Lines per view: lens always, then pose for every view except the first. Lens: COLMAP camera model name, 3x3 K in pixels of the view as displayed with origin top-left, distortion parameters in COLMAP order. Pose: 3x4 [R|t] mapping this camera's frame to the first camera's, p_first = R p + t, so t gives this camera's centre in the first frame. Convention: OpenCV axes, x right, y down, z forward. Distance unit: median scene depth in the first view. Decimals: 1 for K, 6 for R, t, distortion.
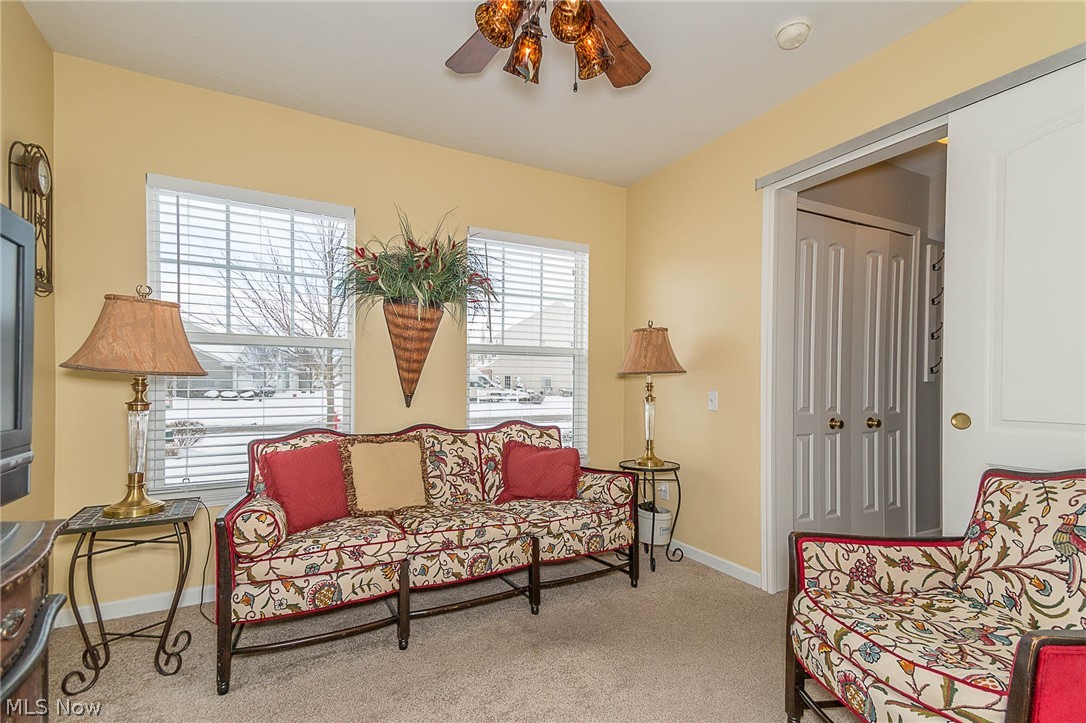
lens RADIAL K [[502.3, 0, 548.2], [0, 502.3, 375.2], [0, 0, 1]] dist [0.031202, 0.000153]
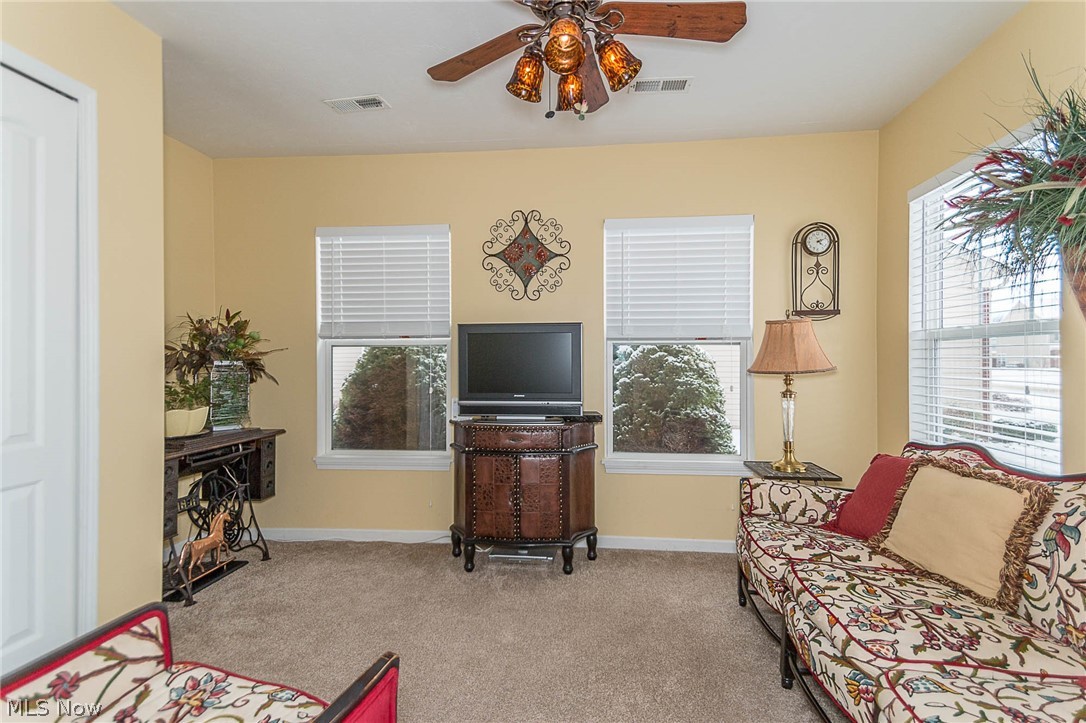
lens RADIAL K [[502.3, 0, 548.2], [0, 502.3, 375.2], [0, 0, 1]] dist [0.031202, 0.000153]
pose [[-0.555031, 0.016432, -0.831668, 0.577650], [0.012005, 0.999859, 0.011743, -0.014090], [0.831743, -0.003466, -0.555150, 0.988661]]
